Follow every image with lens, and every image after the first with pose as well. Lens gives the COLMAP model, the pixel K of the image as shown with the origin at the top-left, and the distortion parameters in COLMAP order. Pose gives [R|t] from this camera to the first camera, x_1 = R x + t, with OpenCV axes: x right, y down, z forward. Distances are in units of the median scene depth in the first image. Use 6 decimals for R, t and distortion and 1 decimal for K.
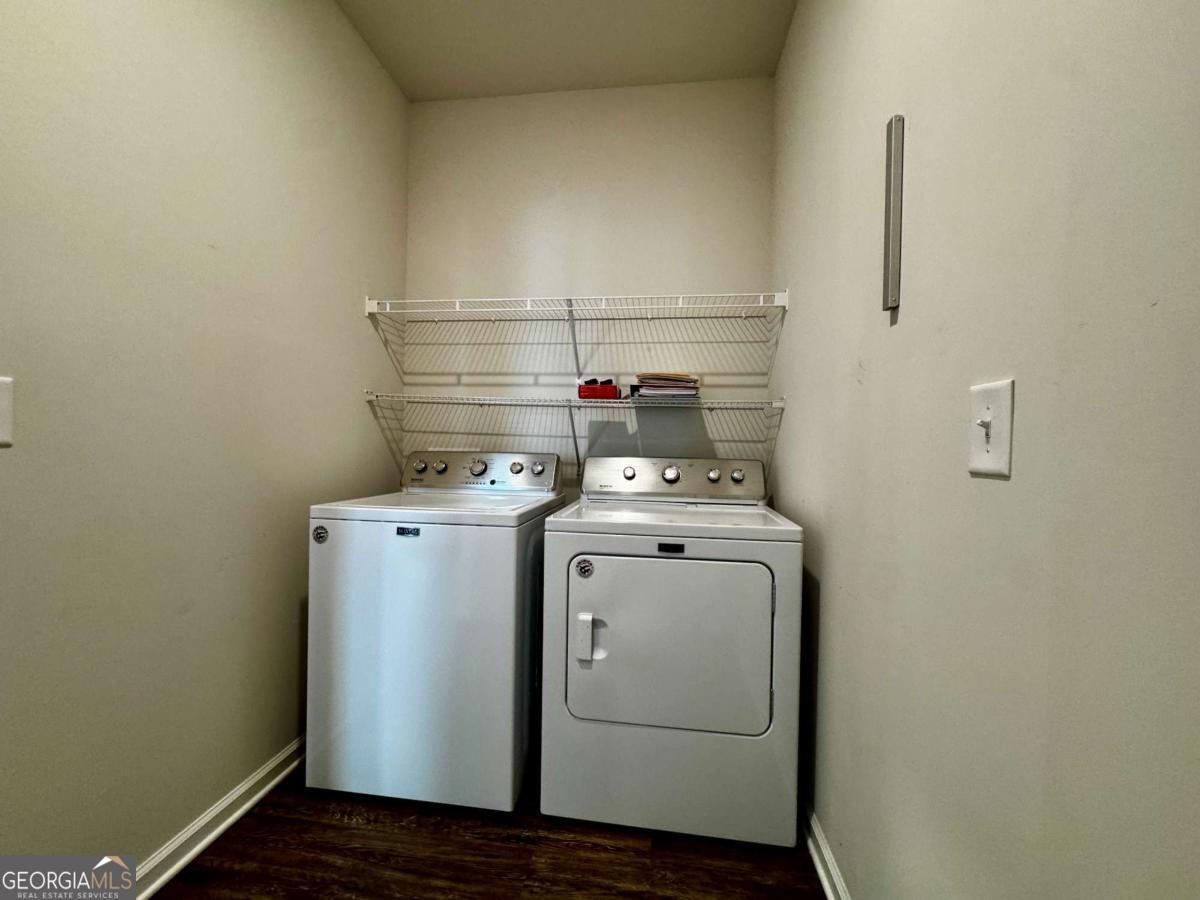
lens RADIAL K [[479.6, 0, 600.2], [0, 479.6, 451.7], [0, 0, 1]] dist [-0.002708, -0.000094]
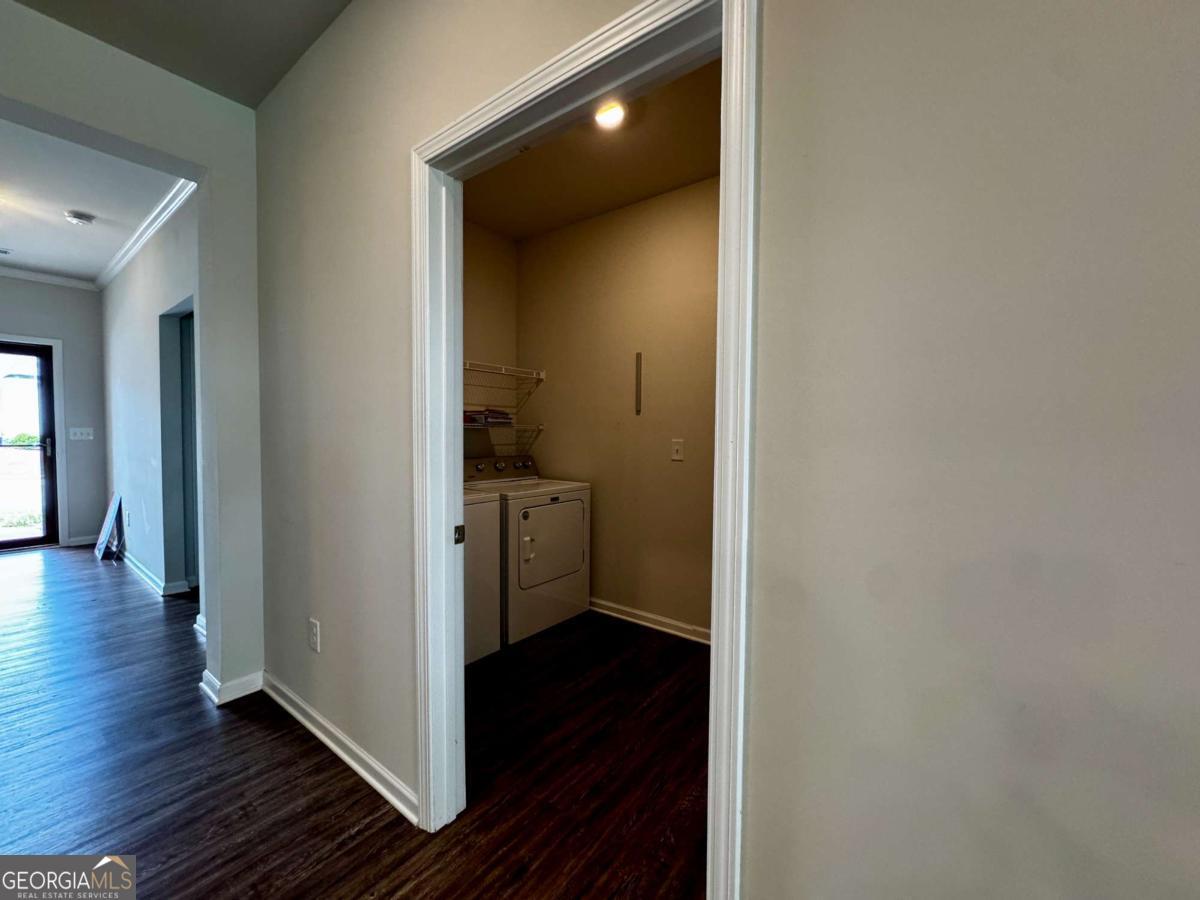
lens RADIAL K [[479.6, 0, 600.2], [0, 479.6, 451.7], [0, 0, 1]] dist [-0.002708, -0.000094]
pose [[0.495903, -0.047580, 0.867073, -1.663628], [0.011154, 0.998764, 0.048427, -0.125604], [-0.868306, -0.014344, 0.495821, -0.289446]]
